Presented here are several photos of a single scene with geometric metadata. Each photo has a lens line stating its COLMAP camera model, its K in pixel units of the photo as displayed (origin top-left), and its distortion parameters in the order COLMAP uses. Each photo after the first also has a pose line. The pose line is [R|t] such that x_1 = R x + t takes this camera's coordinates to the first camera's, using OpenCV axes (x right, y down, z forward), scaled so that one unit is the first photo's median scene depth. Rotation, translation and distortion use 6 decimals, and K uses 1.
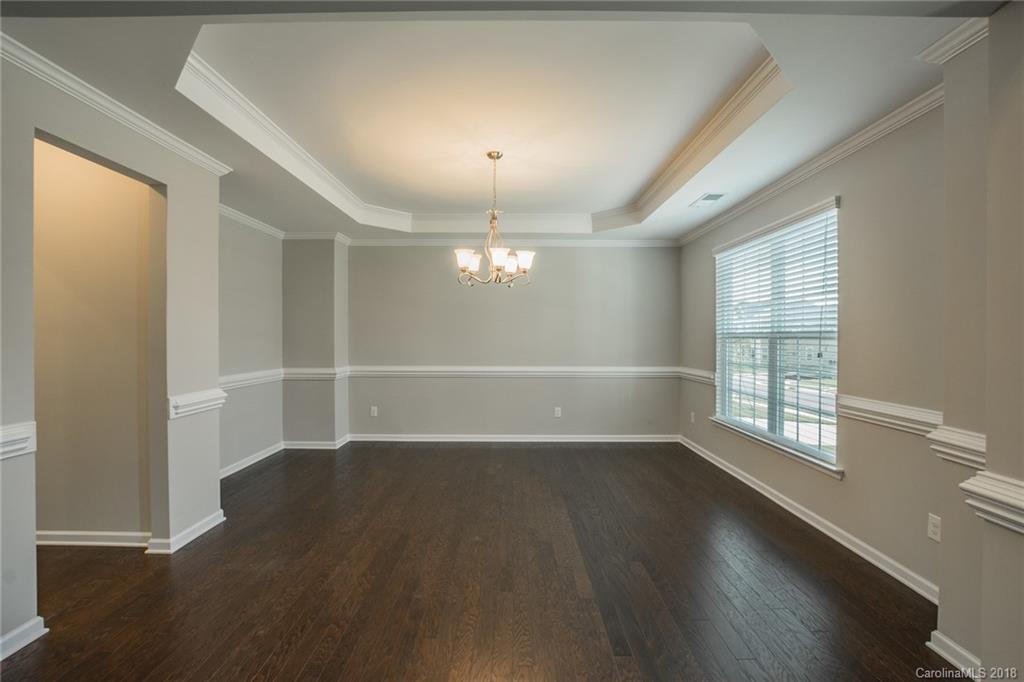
lens RADIAL K [[460.4, 0, 494.7], [0, 460.4, 340.1], [0, 0, 1]] dist [-0.023855, 0.001670]
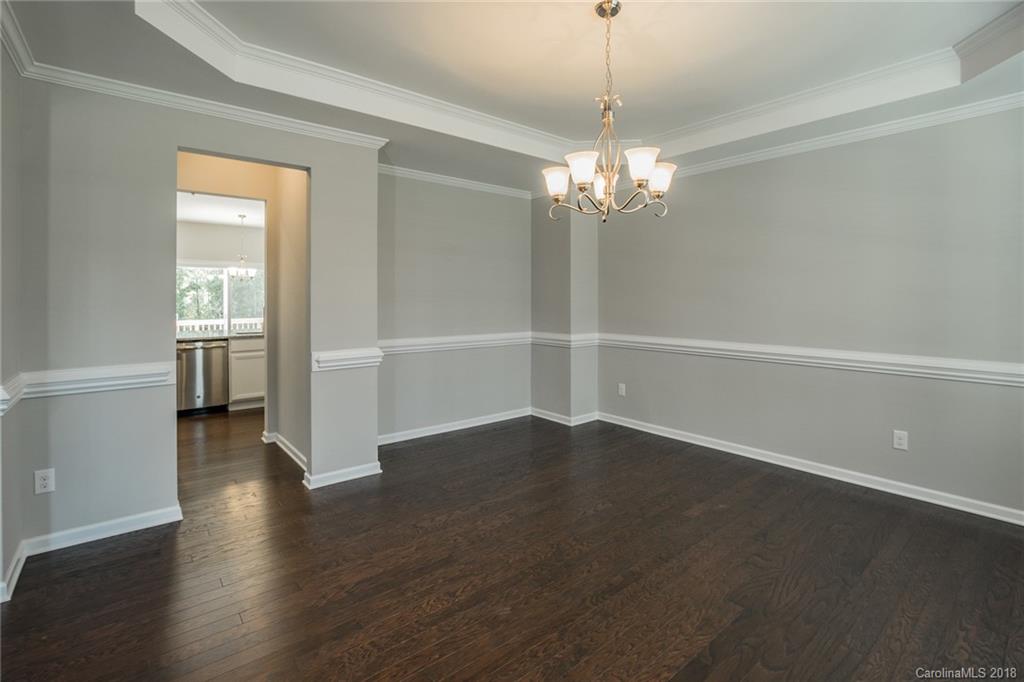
lens RADIAL K [[460.4, 0, 498.2], [0, 460.4, 301.7], [0, 0, 1]] dist [-0.023855, 0.001670]
pose [[0.647580, 0.000615, -0.761997, 0.390484], [-0.003854, 0.999990, -0.002469, -0.000280], [0.761988, 0.004536, 0.647576, 0.508445]]
